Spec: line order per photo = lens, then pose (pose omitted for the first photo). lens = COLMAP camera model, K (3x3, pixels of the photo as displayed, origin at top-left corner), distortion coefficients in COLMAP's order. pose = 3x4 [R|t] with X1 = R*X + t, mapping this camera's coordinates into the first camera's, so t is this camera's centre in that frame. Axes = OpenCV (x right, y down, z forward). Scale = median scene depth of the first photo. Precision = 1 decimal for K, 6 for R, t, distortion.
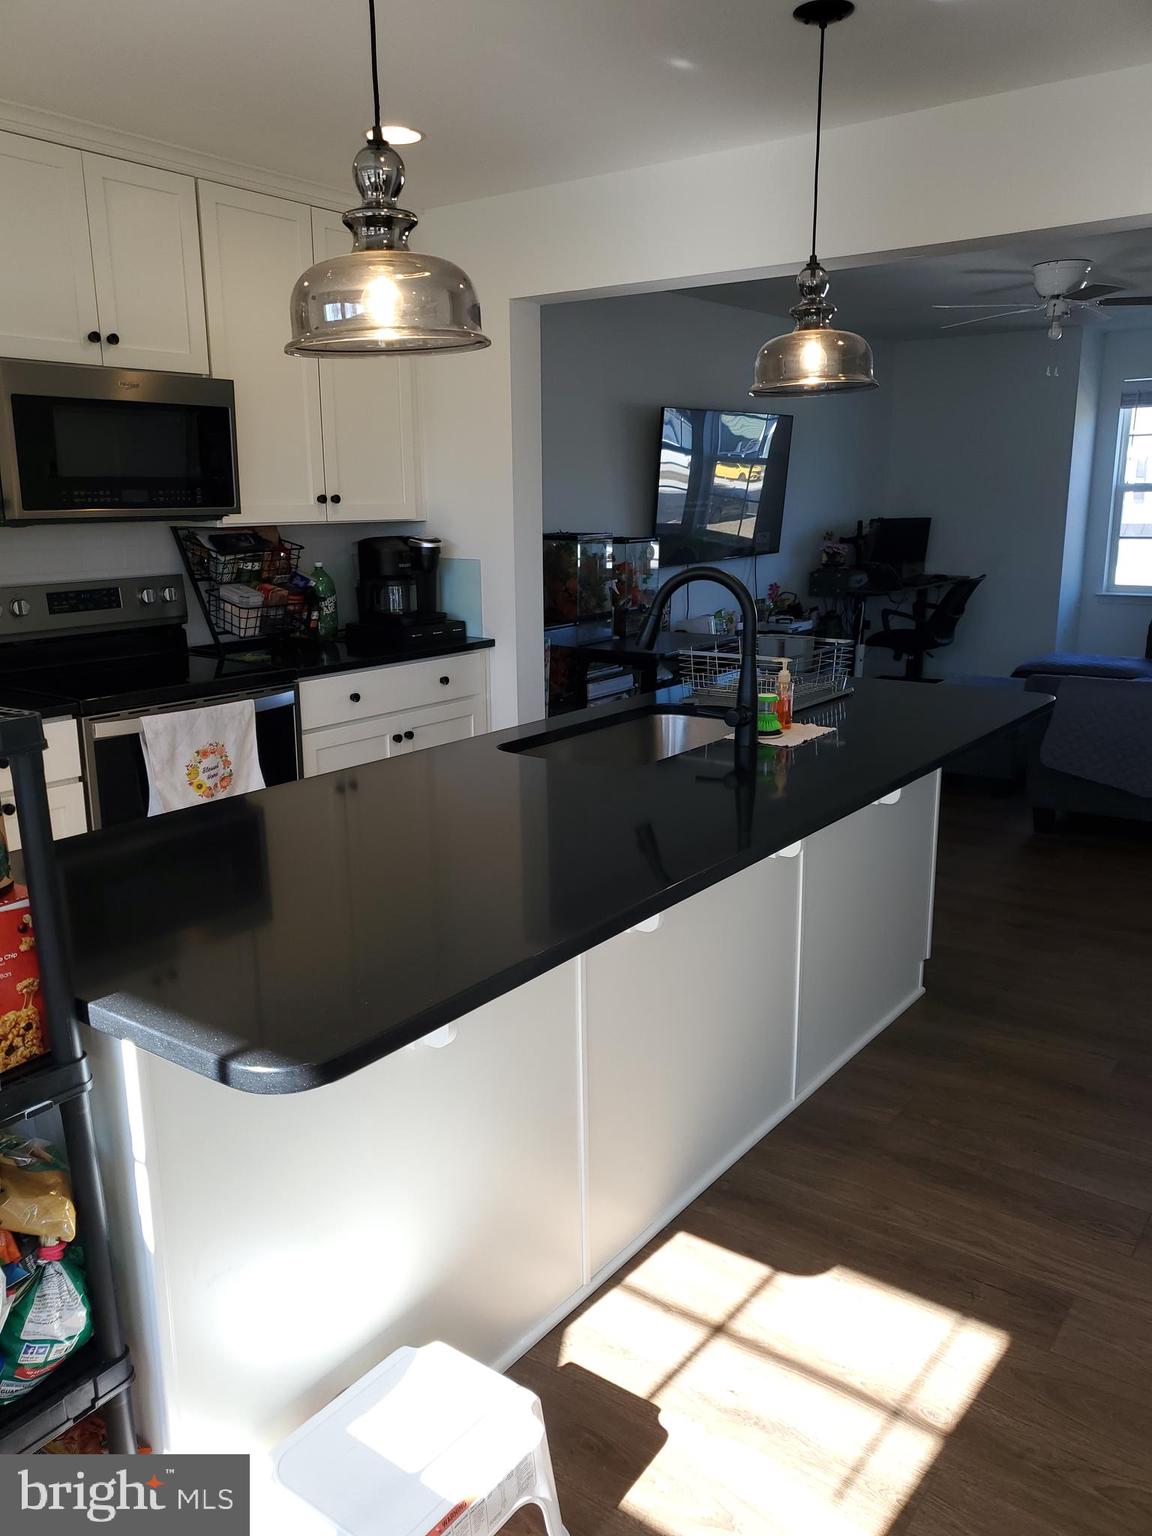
lens RADIAL K [[1160.2, 0, 599.9], [0, 1160.2, 766.5], [0, 0, 1]] dist [0.009045, -0.036148]
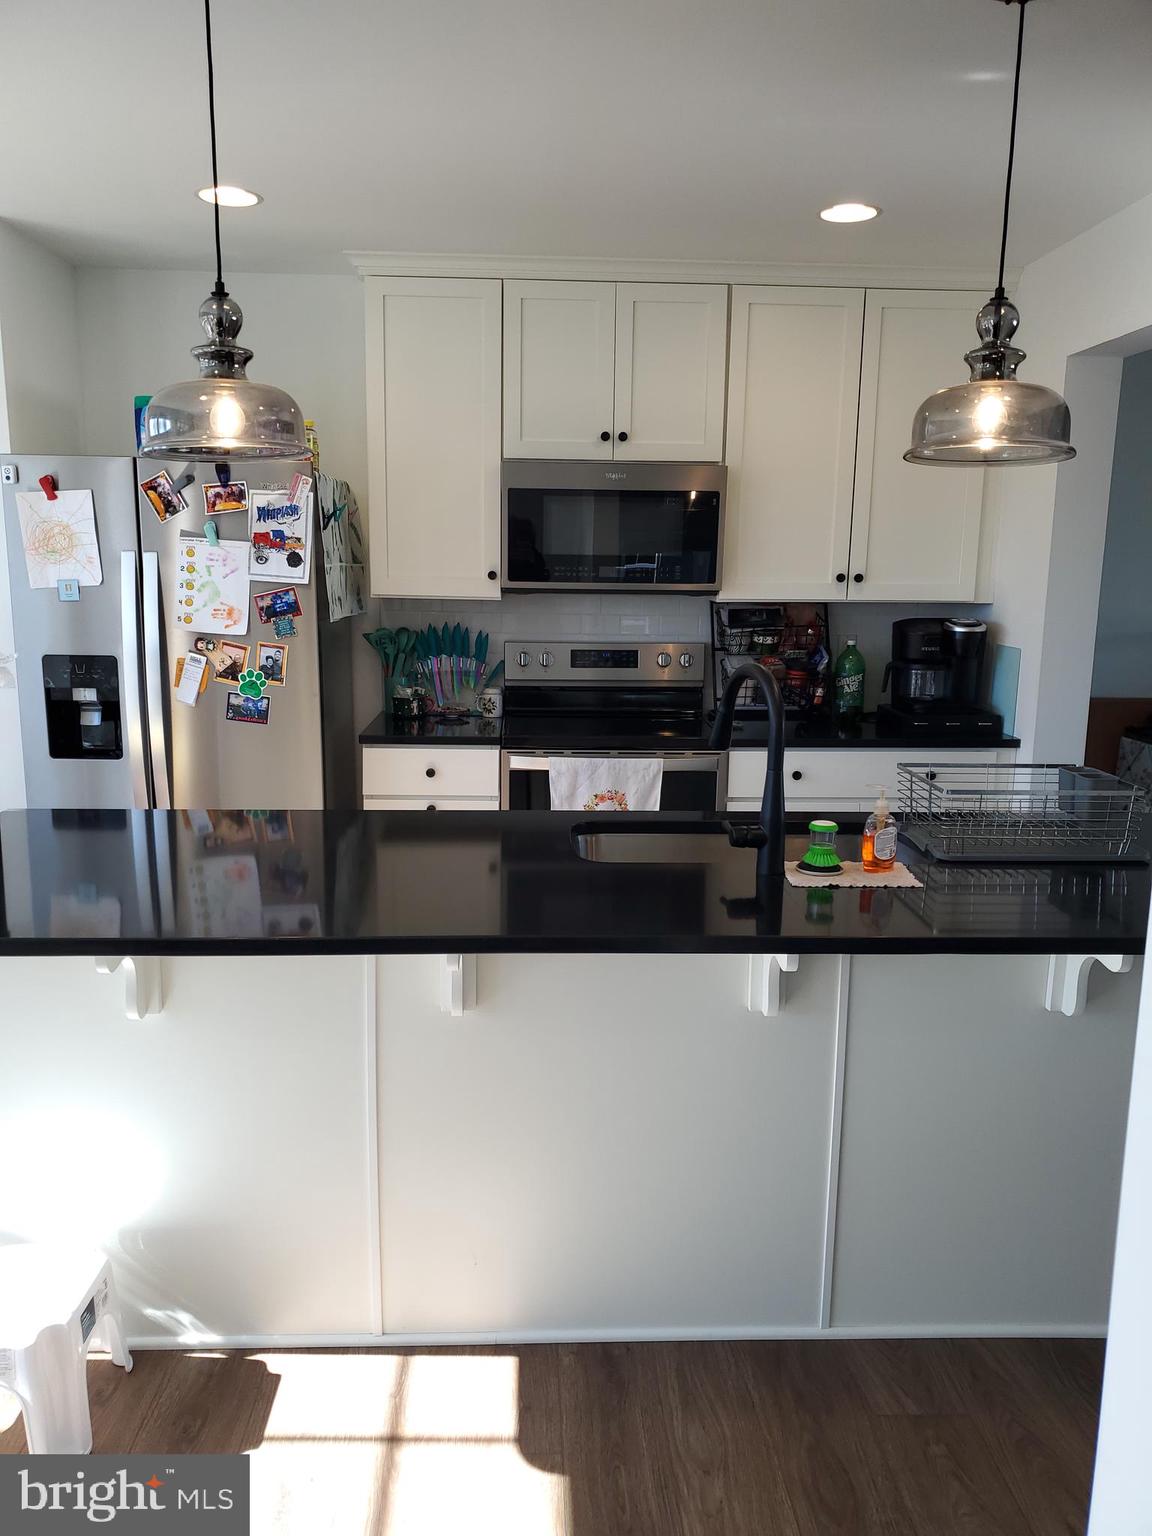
lens RADIAL K [[1160.2, 0, 582.0], [0, 1160.2, 774.1], [0, 0, 1]] dist [0.009045, -0.036148]
pose [[0.633793, 0.150616, -0.758697, 0.428714], [-0.190667, 0.981014, 0.035473, -0.060715], [0.749635, 0.122176, 0.650477, 0.214742]]
